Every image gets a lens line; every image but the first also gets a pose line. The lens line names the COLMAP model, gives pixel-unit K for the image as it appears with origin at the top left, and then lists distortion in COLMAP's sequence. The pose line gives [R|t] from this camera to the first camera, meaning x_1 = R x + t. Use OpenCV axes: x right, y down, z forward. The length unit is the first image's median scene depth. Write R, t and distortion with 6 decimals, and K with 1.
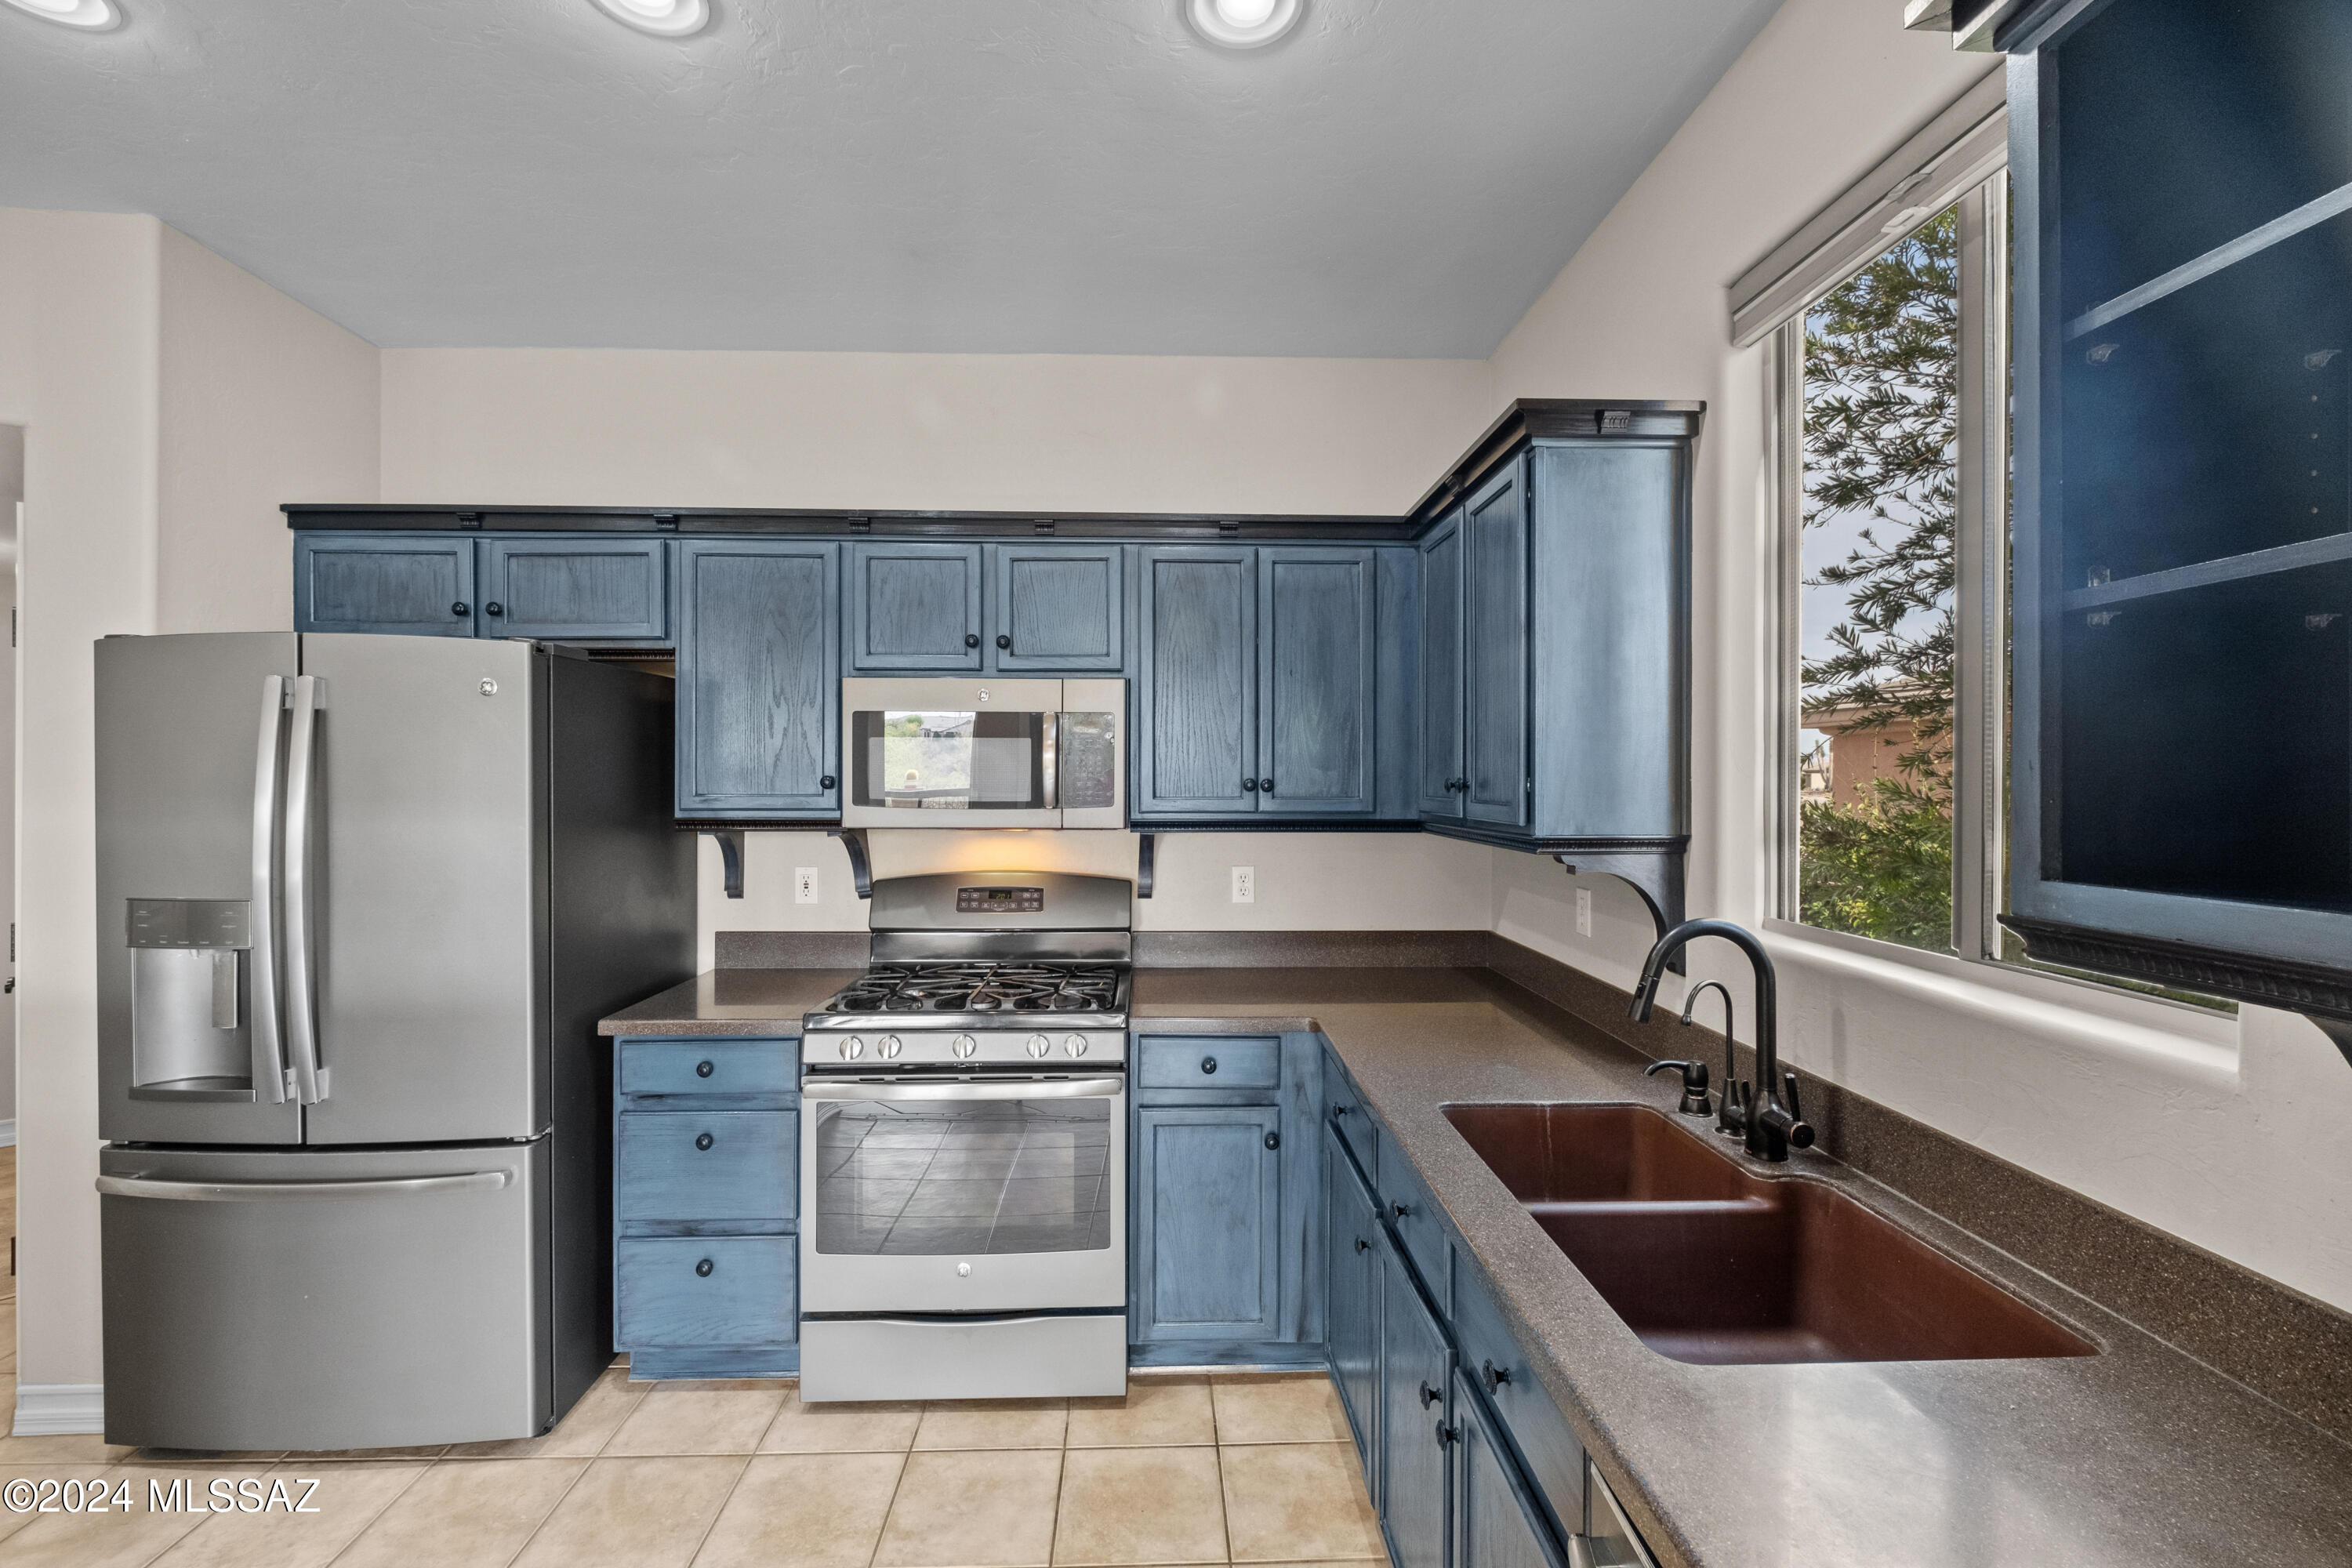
lens RADIAL K [[1028.9, 0, 1176.4], [0, 1028.9, 777.1], [0, 0, 1]] dist [-0.002346, -0.000616]
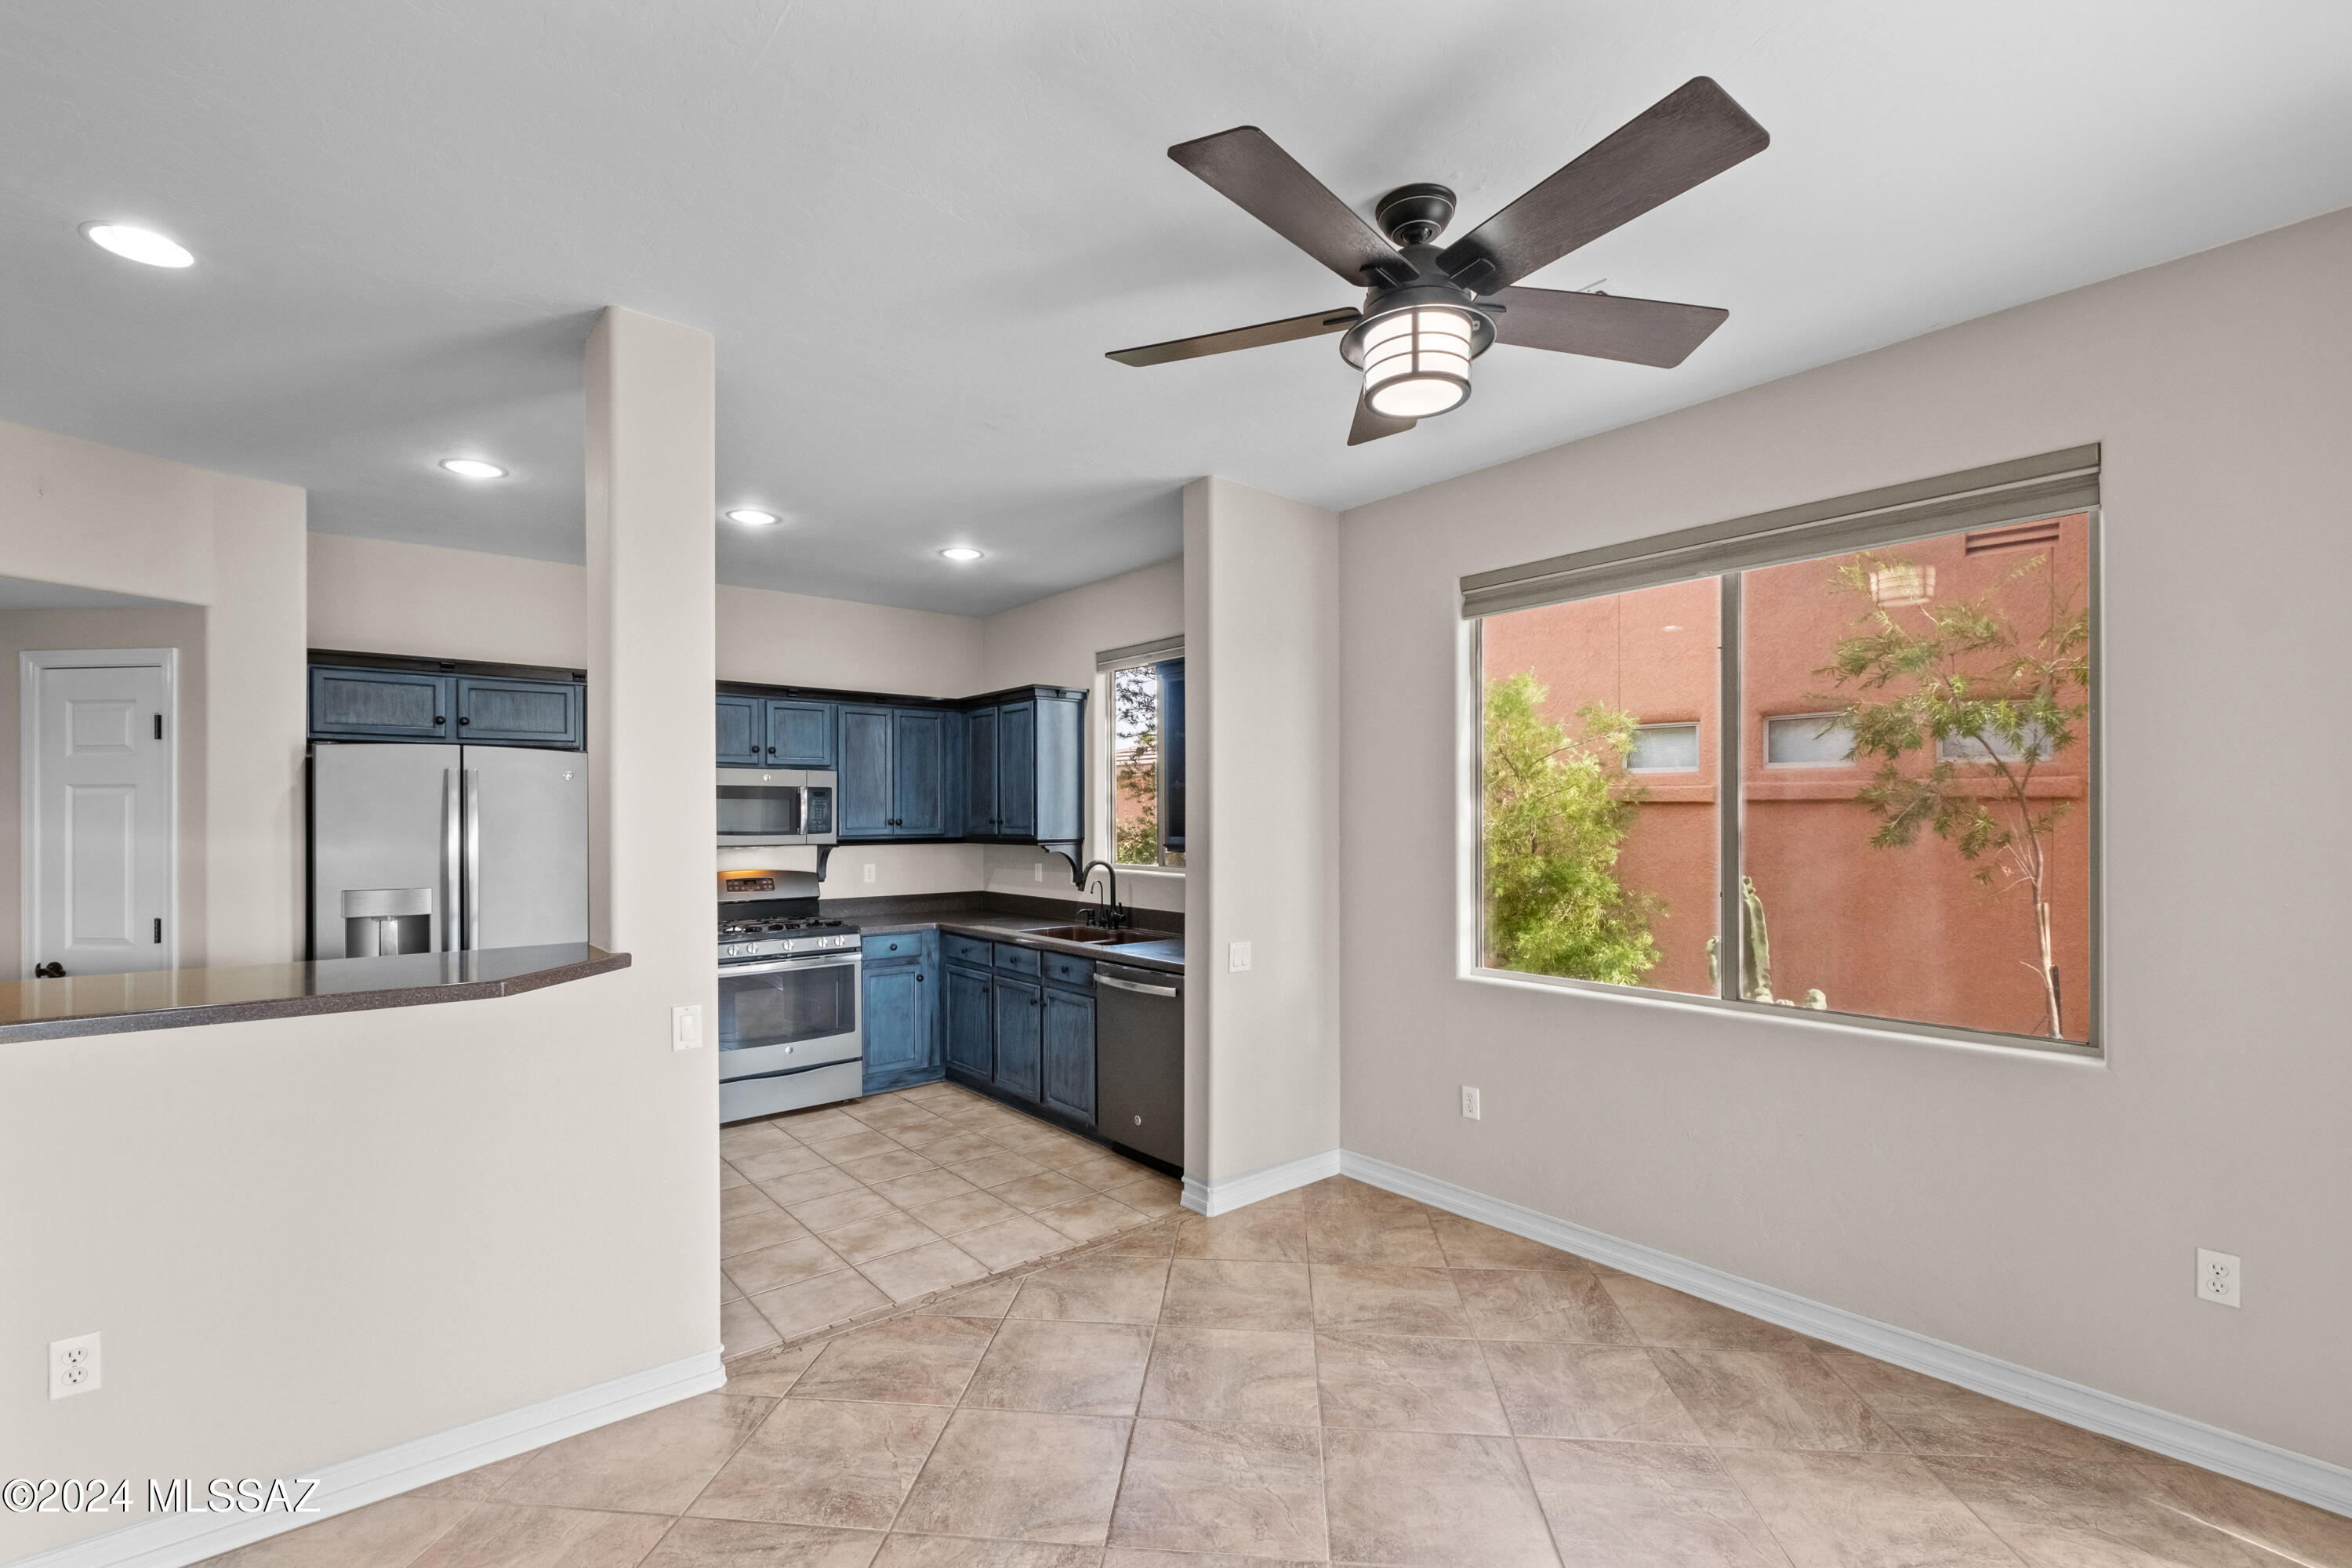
lens RADIAL K [[1030.6, 0, 1176.5], [0, 1030.6, 809.9], [0, 0, 1]] dist [-0.000991, -0.000172]
pose [[0.791245, -0.001376, 0.611498, -0.850651], [0.006362, 0.999962, -0.005982, -0.001076], [-0.611467, 0.008623, 0.791223, -1.154591]]
